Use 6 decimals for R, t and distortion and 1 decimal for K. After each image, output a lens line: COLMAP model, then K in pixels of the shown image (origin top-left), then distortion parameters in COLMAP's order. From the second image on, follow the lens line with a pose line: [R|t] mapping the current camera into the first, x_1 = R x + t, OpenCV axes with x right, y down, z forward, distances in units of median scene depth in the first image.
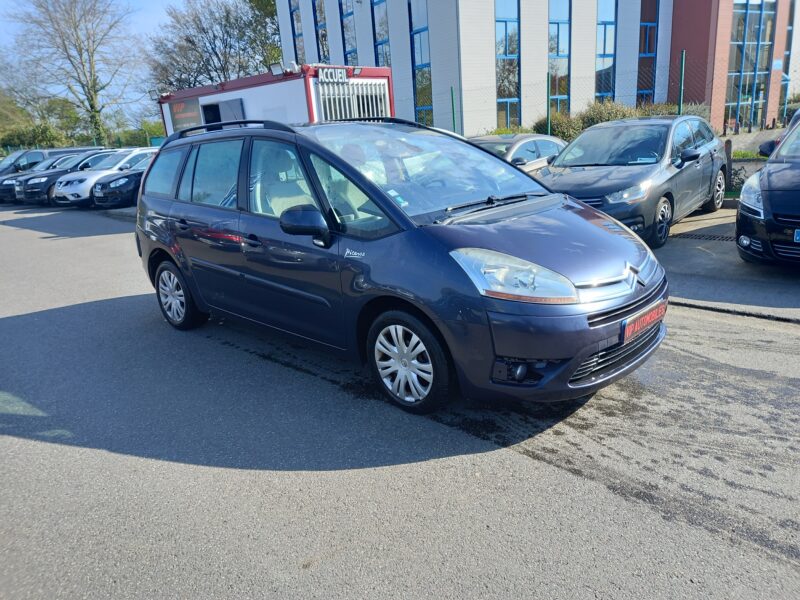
lens RADIAL K [[582.8, 0, 403.5], [0, 582.8, 296.5], [0, 0, 1]] dist [0.075578, -0.066793]
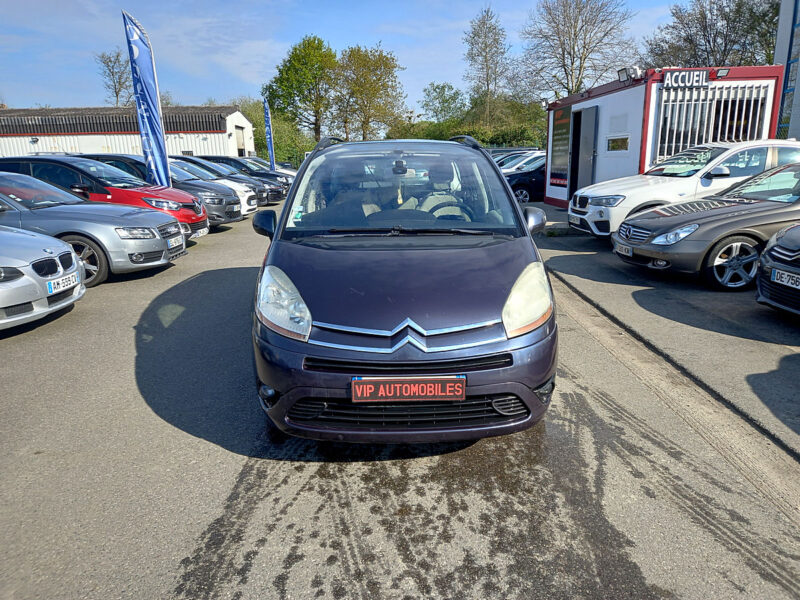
lens RADIAL K [[582.8, 0, 403.5], [0, 582.8, 296.5], [0, 0, 1]] dist [0.075578, -0.066793]
pose [[0.704814, 0.221419, -0.673951, 0.694842], [-0.222497, 0.971101, 0.086358, -0.119548], [0.673596, 0.089086, 0.733711, 0.263973]]
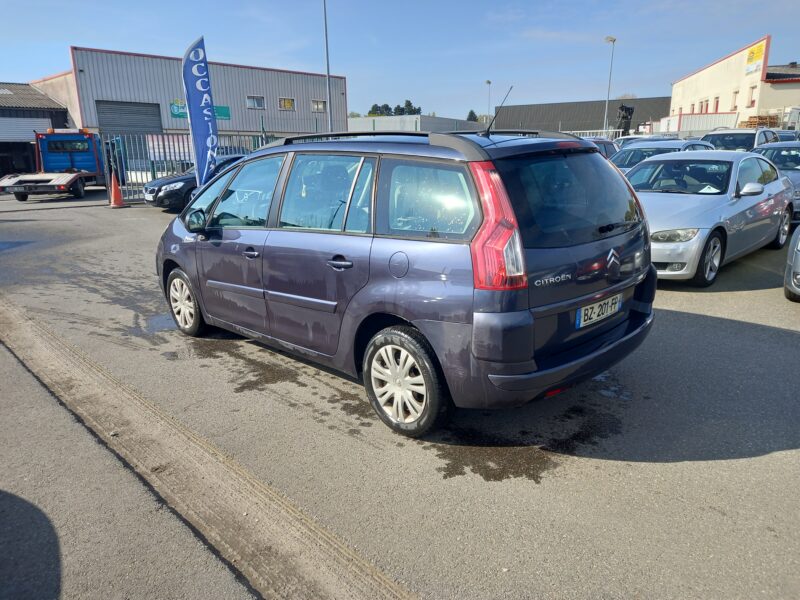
lens RADIAL K [[582.8, 0, 403.5], [0, 582.8, 296.5], [0, 0, 1]] dist [0.075578, -0.066793]
pose [[-0.995365, 0.077785, 0.056544, -0.257275], [0.095631, 0.862542, 0.496867, -0.580434], [-0.010123, 0.499971, -0.865983, 2.087241]]
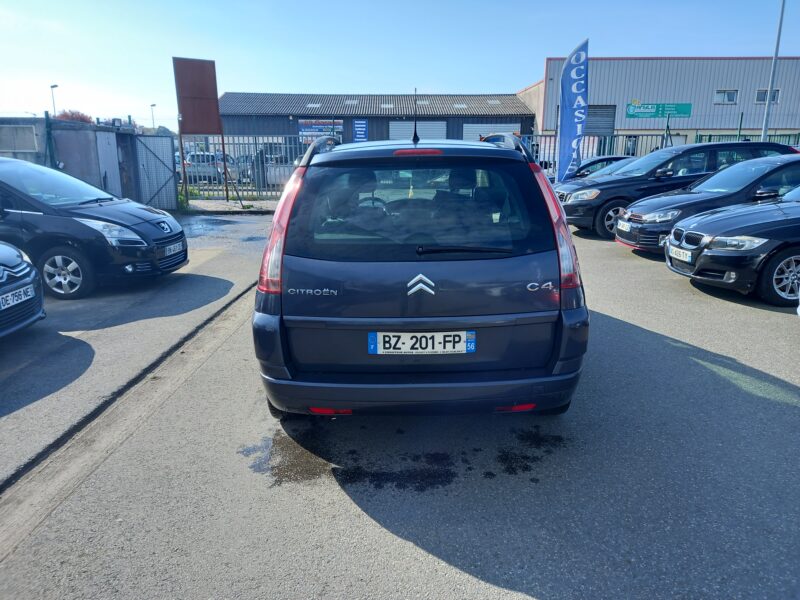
lens RADIAL K [[582.8, 0, 403.5], [0, 582.8, 296.5], [0, 0, 1]] dist [0.075578, -0.066793]
pose [[-0.683152, -0.098384, 0.723619, -0.926062], [0.251101, 0.898821, 0.359263, -0.449157], [-0.685749, 0.427132, -0.589327, 1.808906]]
